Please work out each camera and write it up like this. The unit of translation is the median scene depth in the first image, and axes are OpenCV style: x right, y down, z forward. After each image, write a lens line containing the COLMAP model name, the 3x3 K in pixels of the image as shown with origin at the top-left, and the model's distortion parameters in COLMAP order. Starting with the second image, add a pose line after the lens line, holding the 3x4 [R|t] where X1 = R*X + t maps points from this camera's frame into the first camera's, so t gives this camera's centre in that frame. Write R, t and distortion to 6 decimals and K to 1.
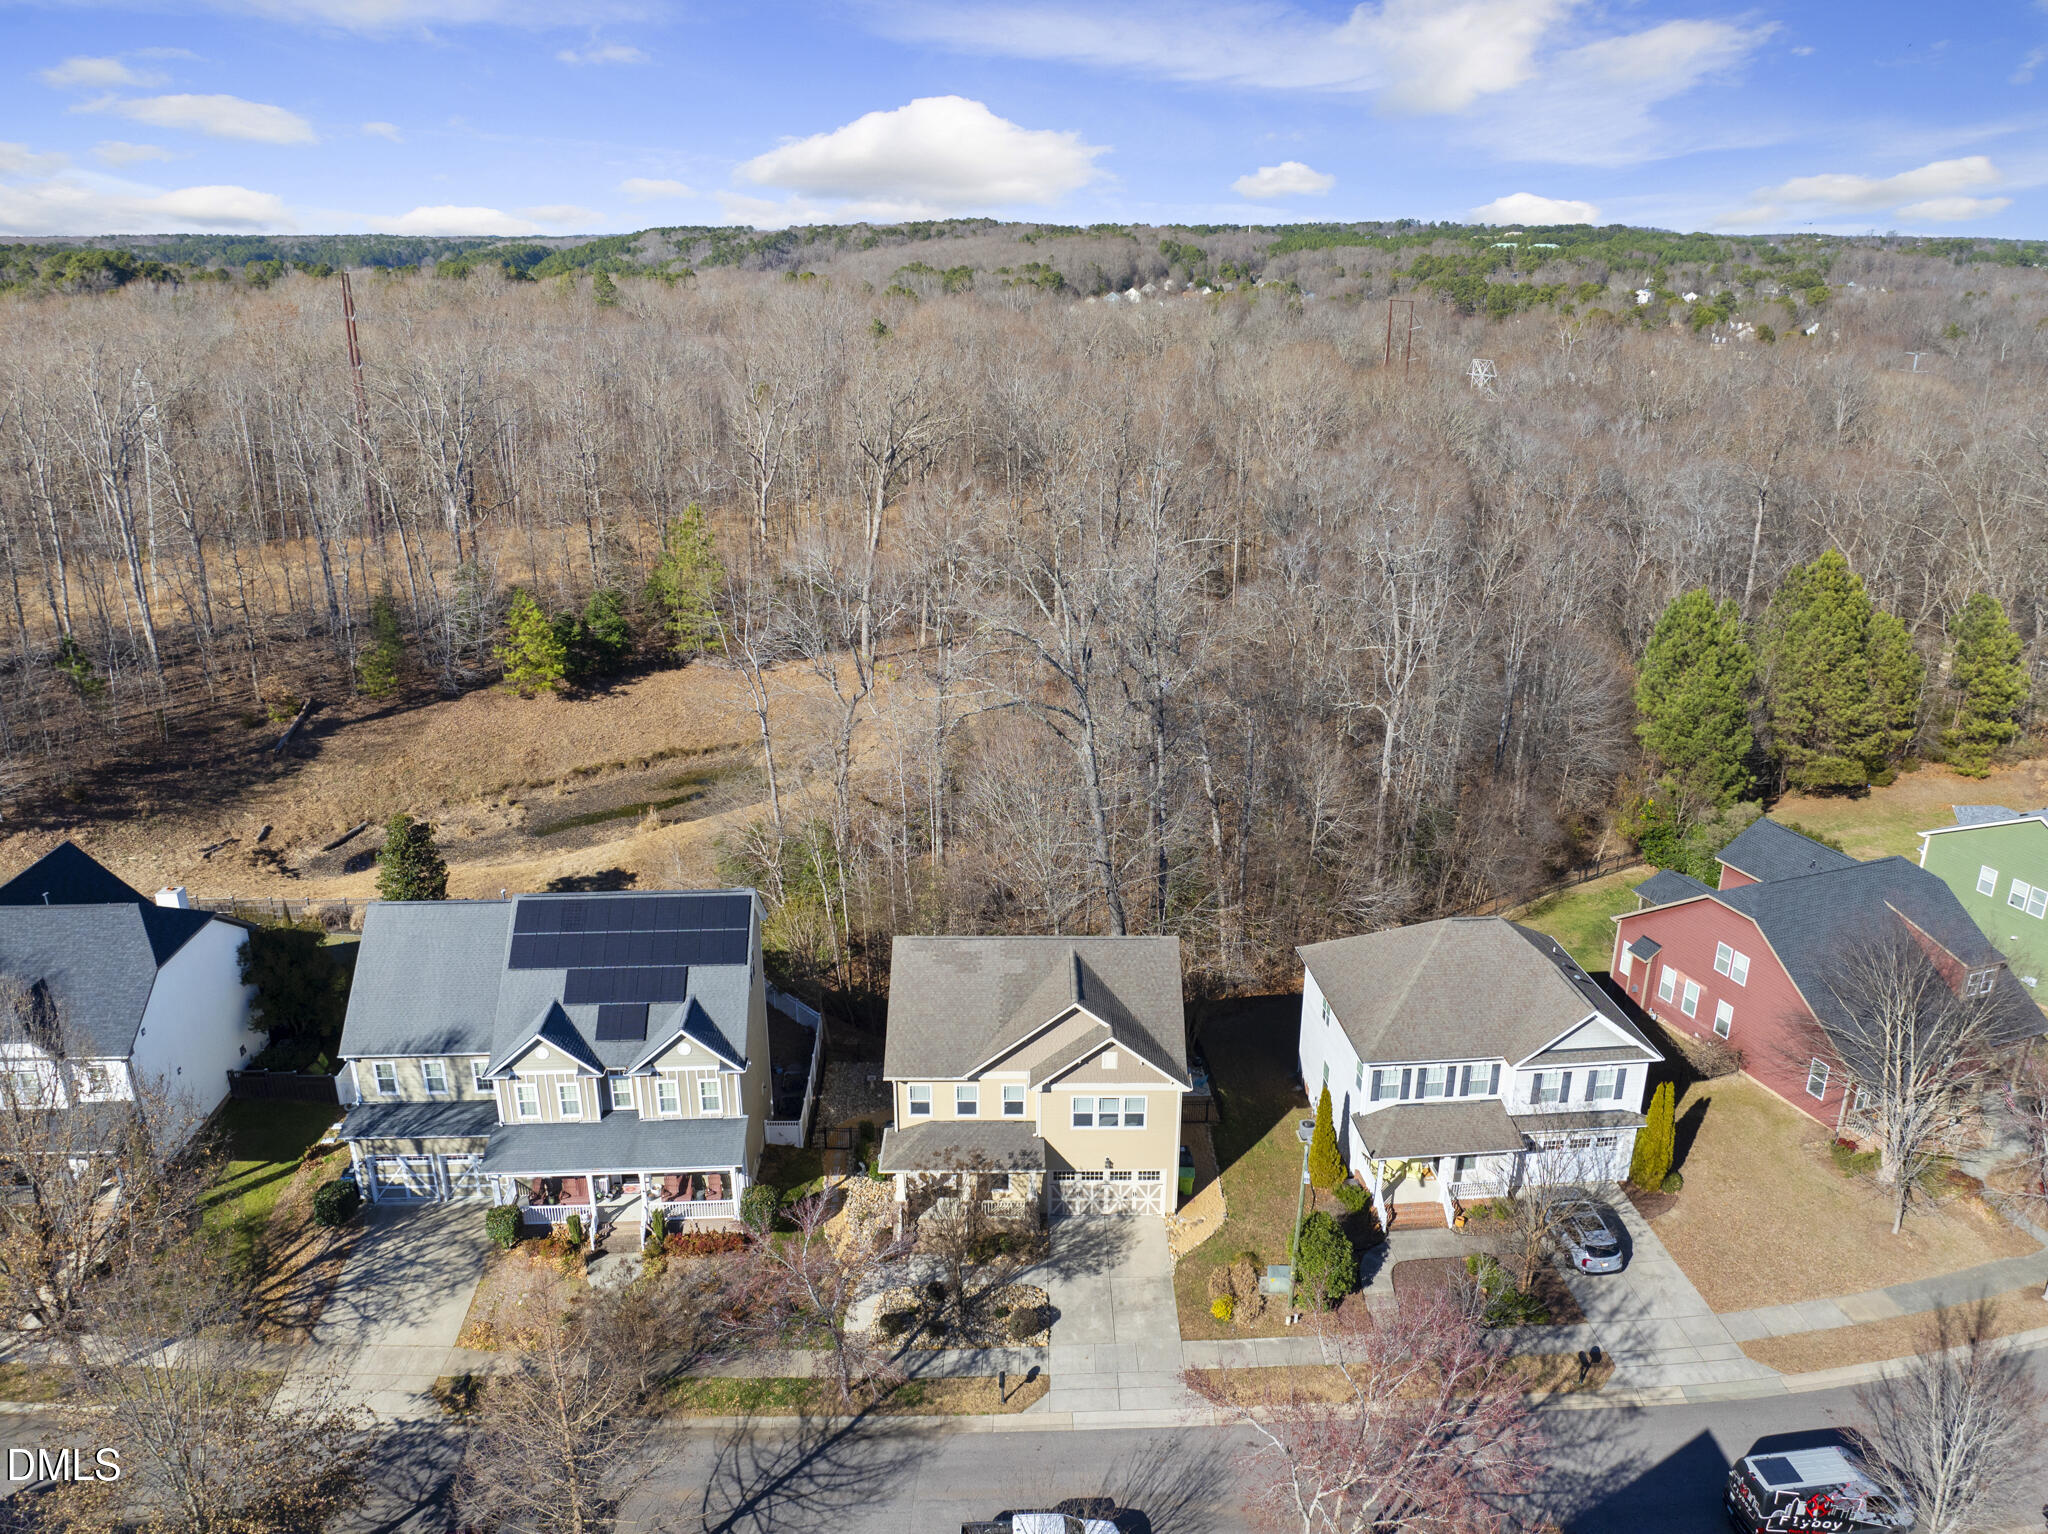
lens RADIAL K [[1459.4, 0, 1029.0], [0, 1459.4, 761.2], [0, 0, 1]] dist [-0.047741, 0.020093]
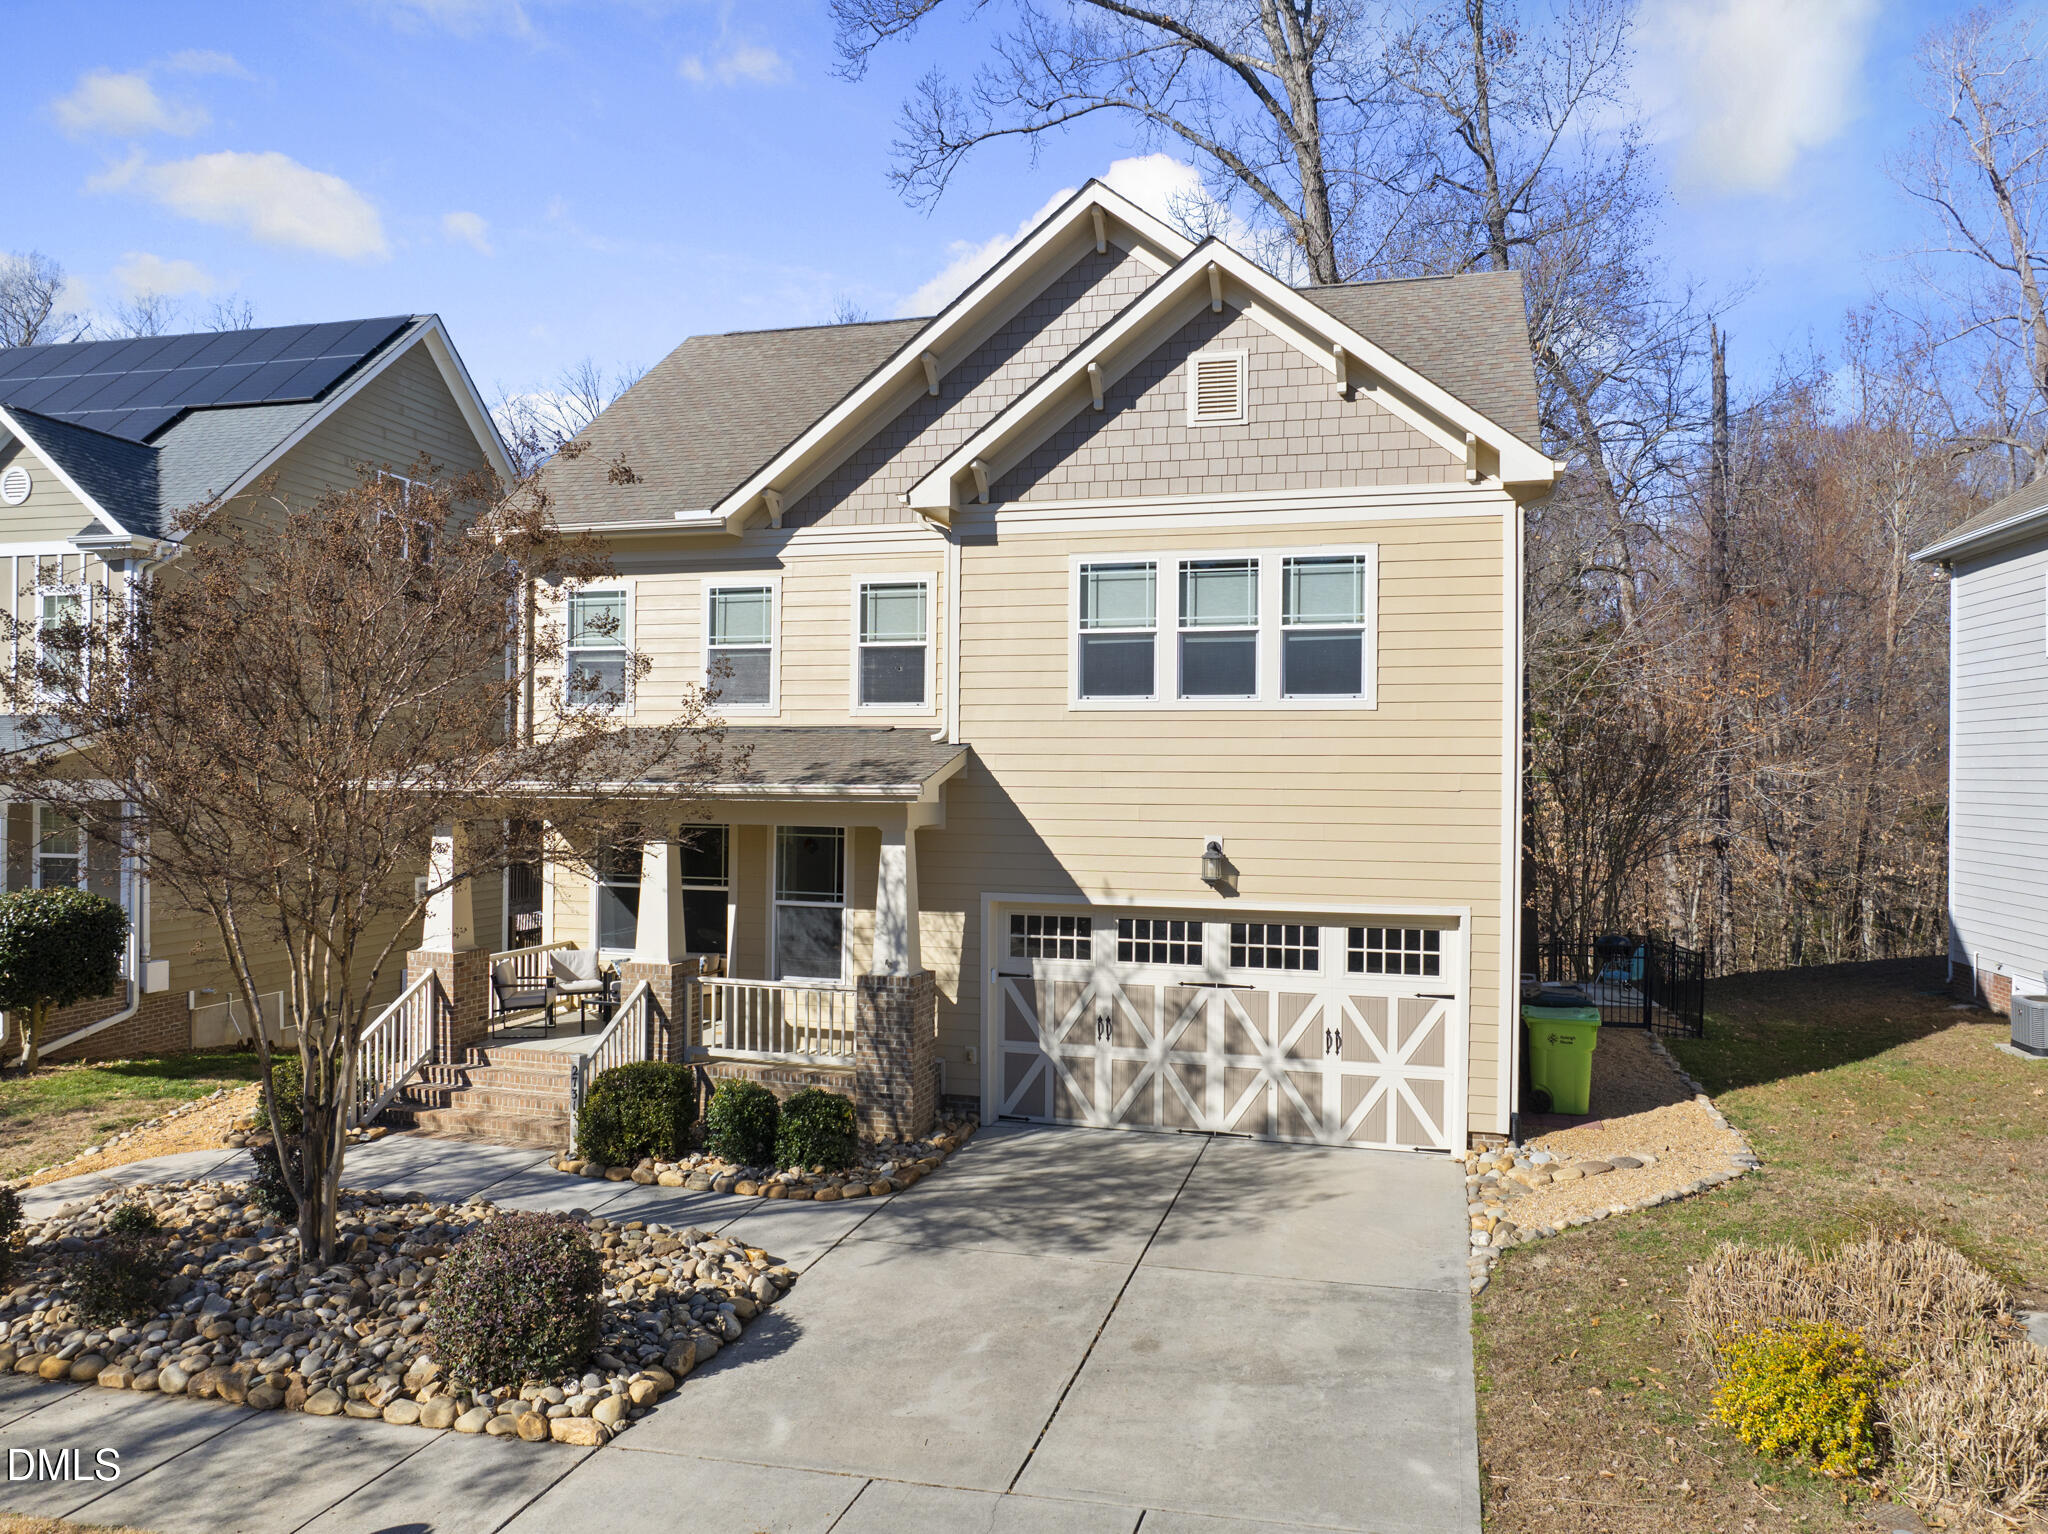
lens RADIAL K [[1459.4, 0, 1033.5], [0, 1459.4, 762.9], [0, 0, 1]] dist [-0.047741, 0.020093]
pose [[0.962677, 0.011344, -0.270414, 0.096667], [-0.104453, 0.937289, -0.332535, 0.366782], [0.249684, 0.348369, 0.903491, 0.814061]]
